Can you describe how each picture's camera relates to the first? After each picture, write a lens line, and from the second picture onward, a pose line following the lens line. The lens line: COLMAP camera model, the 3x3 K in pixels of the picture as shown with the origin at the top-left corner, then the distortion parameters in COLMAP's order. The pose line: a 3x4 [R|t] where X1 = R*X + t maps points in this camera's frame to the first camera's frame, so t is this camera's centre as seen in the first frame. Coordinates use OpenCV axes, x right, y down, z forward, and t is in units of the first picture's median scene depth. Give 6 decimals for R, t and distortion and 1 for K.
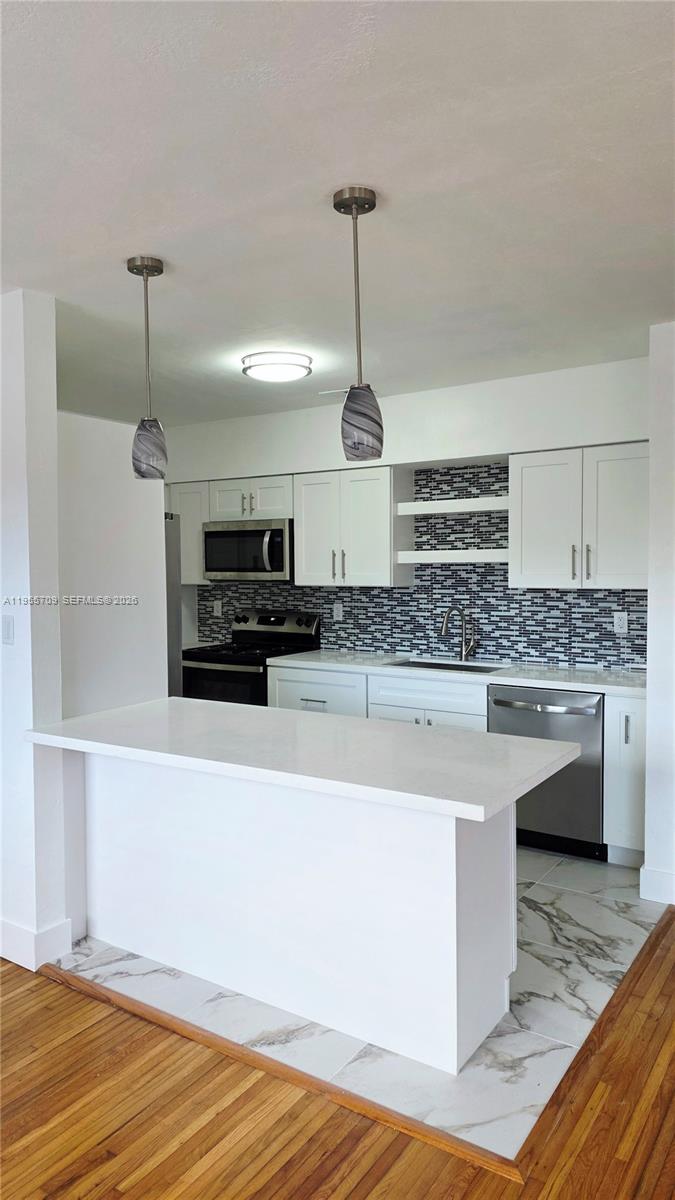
lens RADIAL K [[805.3, 0, 333.1], [0, 805.3, 594.0], [0, 0, 1]] dist [0.067756, -0.002992]
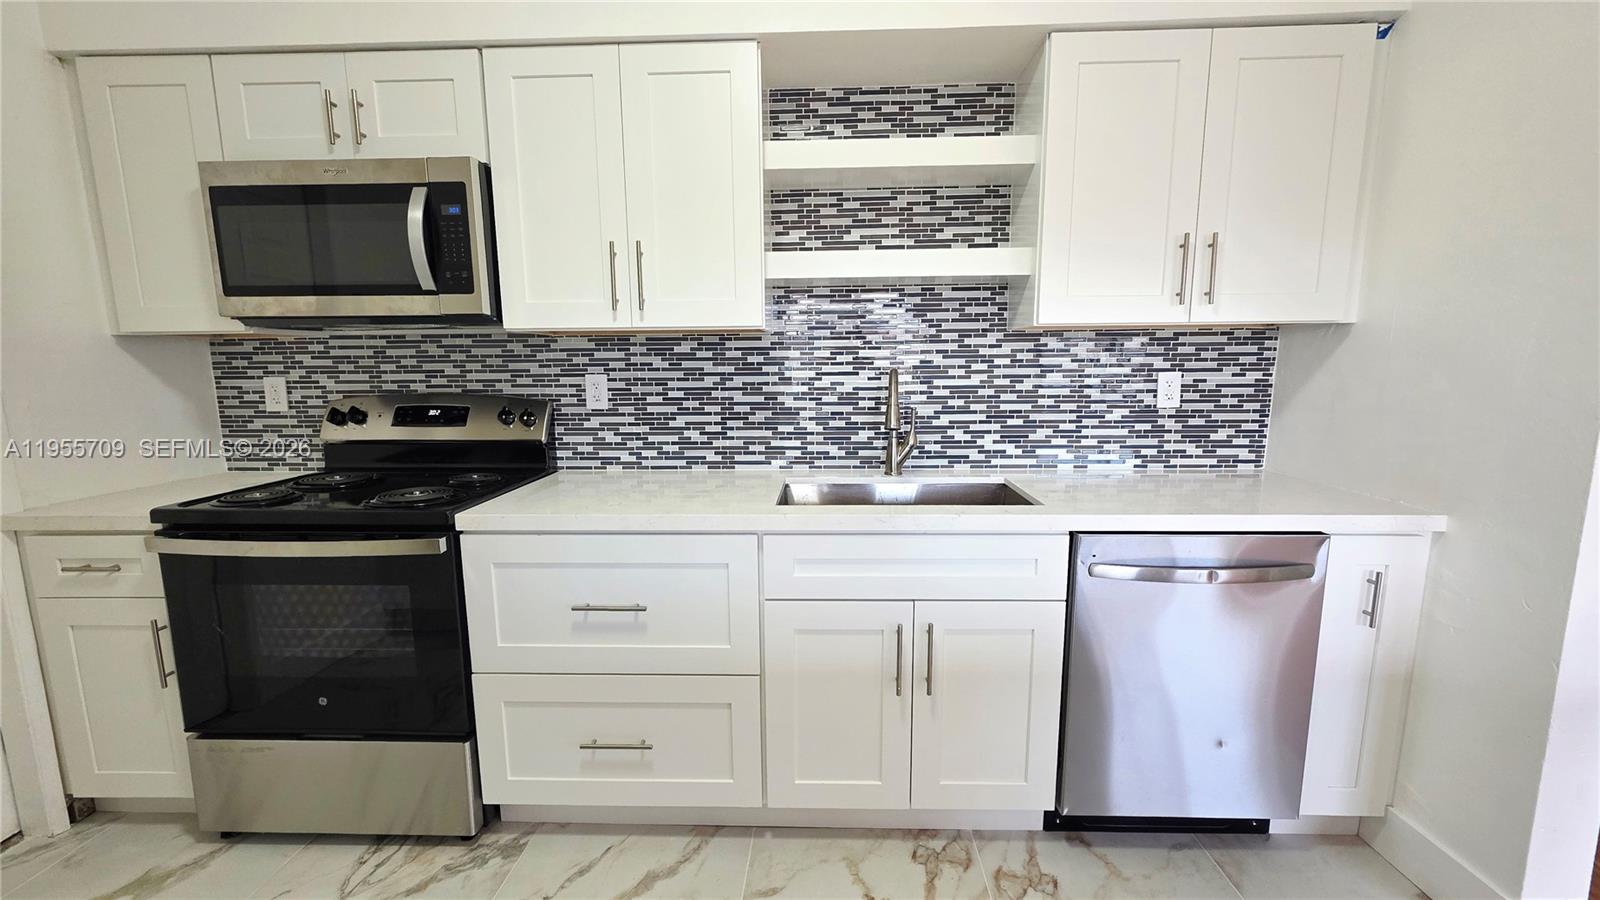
lens RADIAL K [[627.7, 0, 802.5], [0, 627.7, 452.8], [0, 0, 1]] dist [-0.001271, -0.000314]
pose [[0.848075, -0.075742, 0.524435, -0.094261], [0.021505, 0.993836, 0.108759, 0.021513], [-0.529440, -0.080957, 0.844476, 0.646311]]
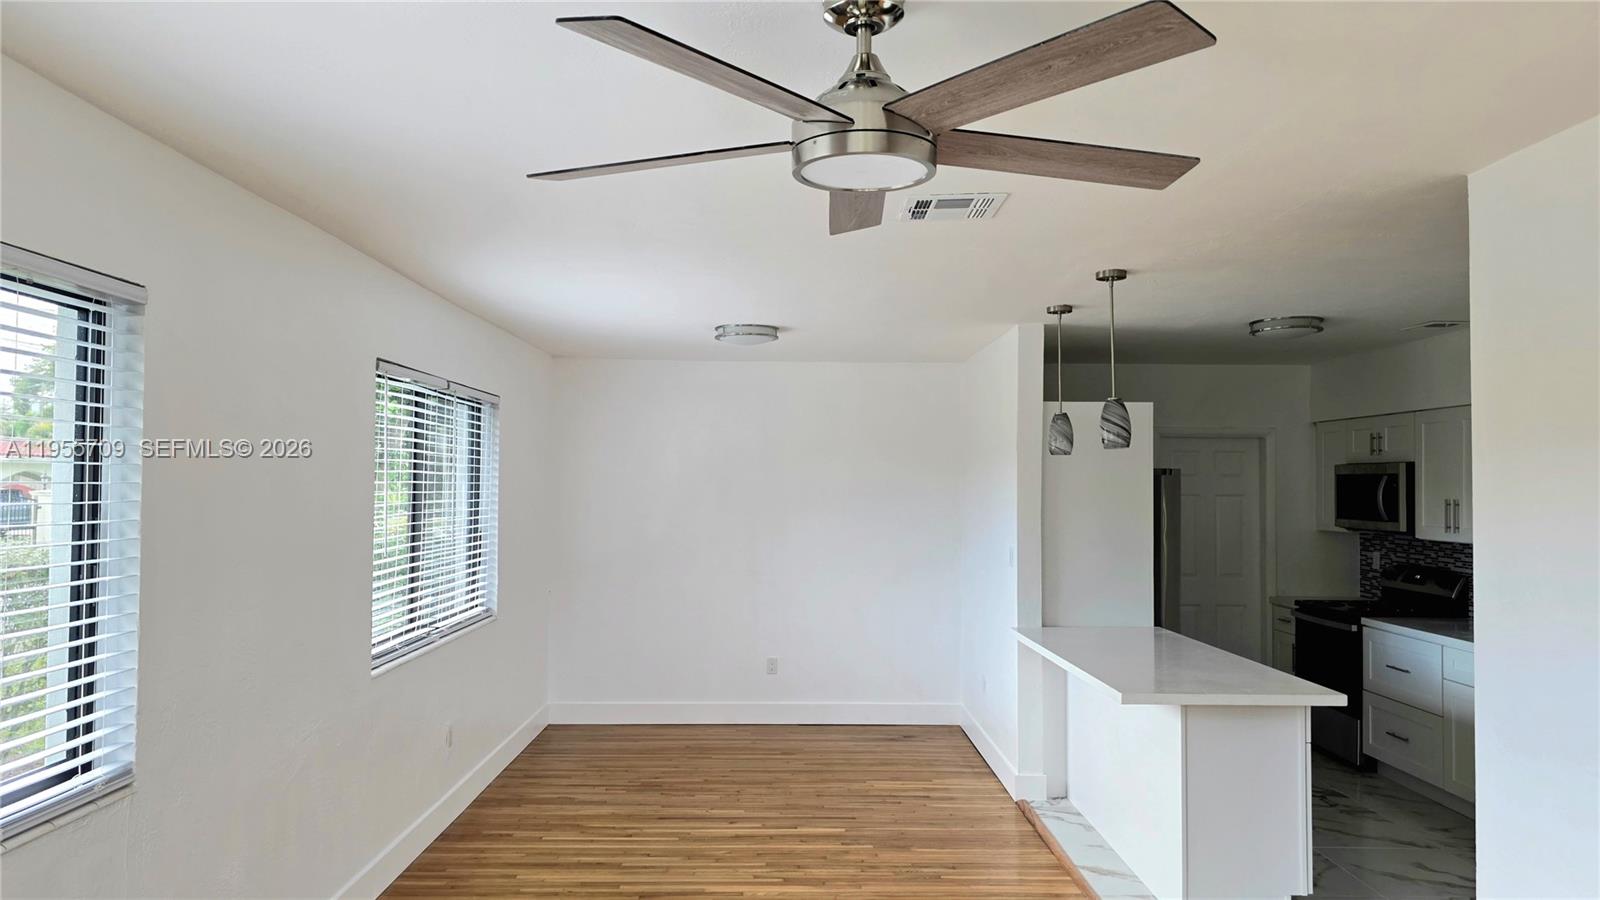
lens RADIAL K [[1073.7, 0, 801.6], [0, 1073.7, 459.7], [0, 0, 1]] dist [0.067756, -0.002992]
pose [[0.571648, -0.009780, -0.820441, 0.557253], [-0.040854, 0.998349, -0.040366, -0.021094], [0.819481, 0.056593, 0.570305, -0.228387]]
